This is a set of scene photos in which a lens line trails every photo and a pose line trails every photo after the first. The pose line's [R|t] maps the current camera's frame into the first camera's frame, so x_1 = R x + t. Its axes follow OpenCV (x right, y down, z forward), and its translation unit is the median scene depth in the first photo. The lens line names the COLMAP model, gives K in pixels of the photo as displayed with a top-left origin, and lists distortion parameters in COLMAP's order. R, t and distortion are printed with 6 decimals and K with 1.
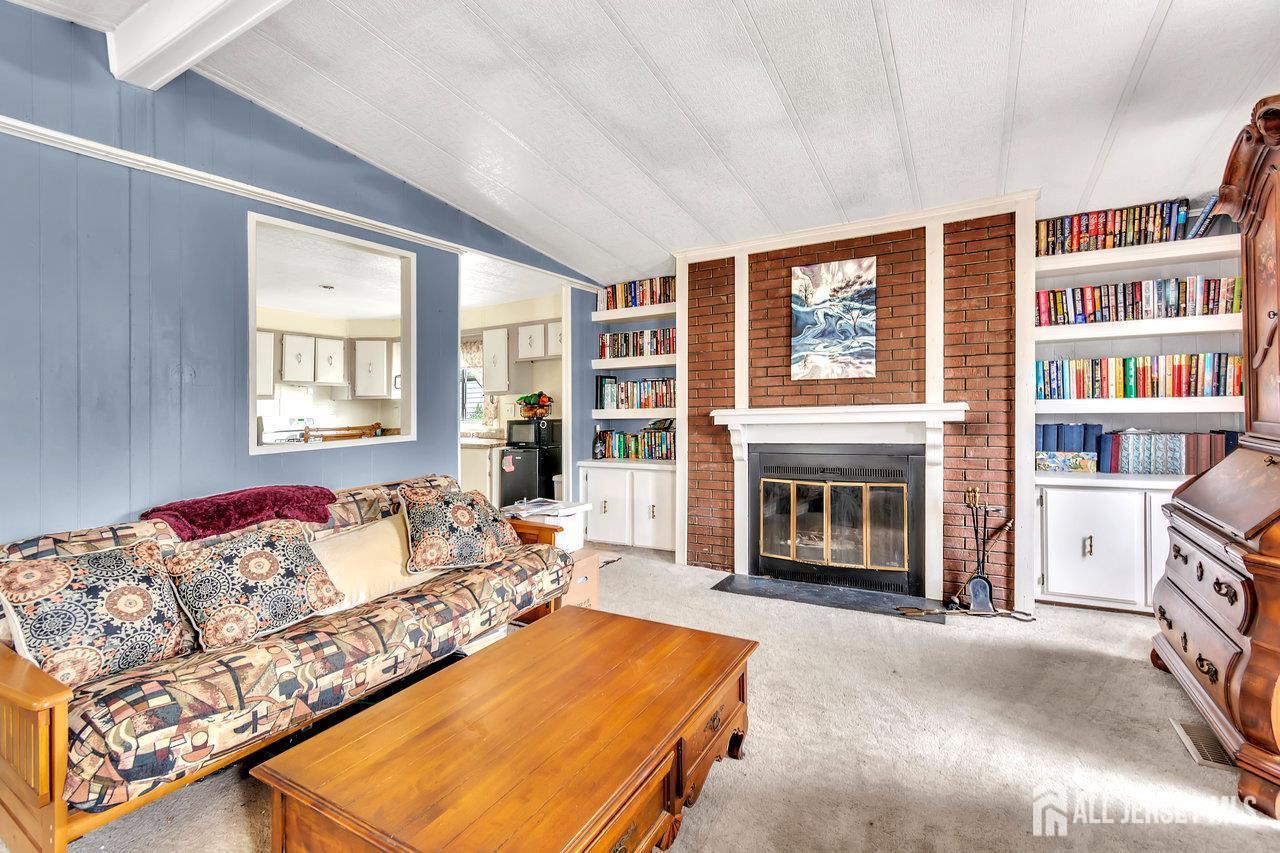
lens RADIAL K [[579.5, 0, 628.7], [0, 579.5, 386.6], [0, 0, 1]] dist [0.000215, 0.000445]
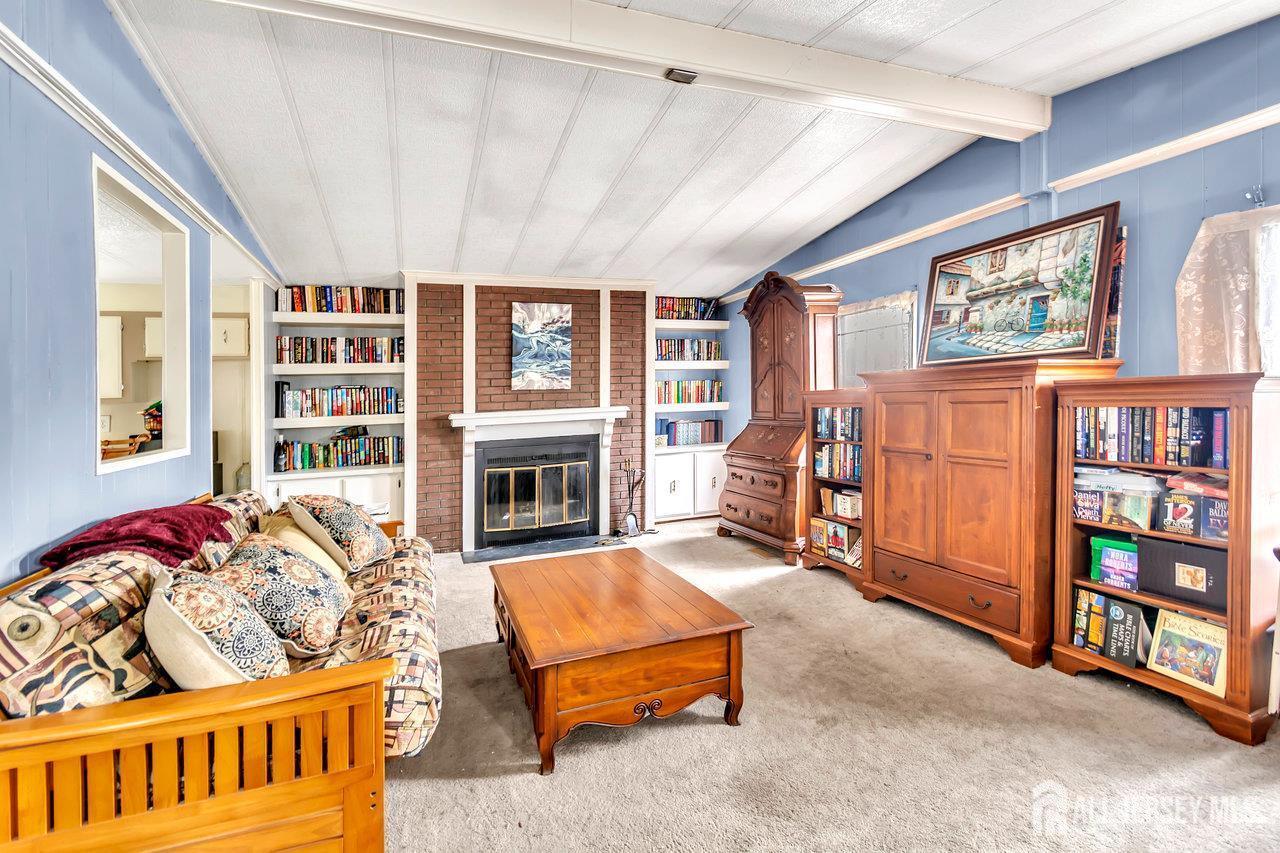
lens RADIAL K [[579.5, 0, 626.4], [0, 579.5, 400.0], [0, 0, 1]] dist [0.000215, 0.000445]
pose [[0.634882, 0.005224, 0.772592, -0.567497], [-0.005722, 0.999982, -0.002060, 0.012854], [-0.772588, -0.003113, 0.634900, -0.012816]]
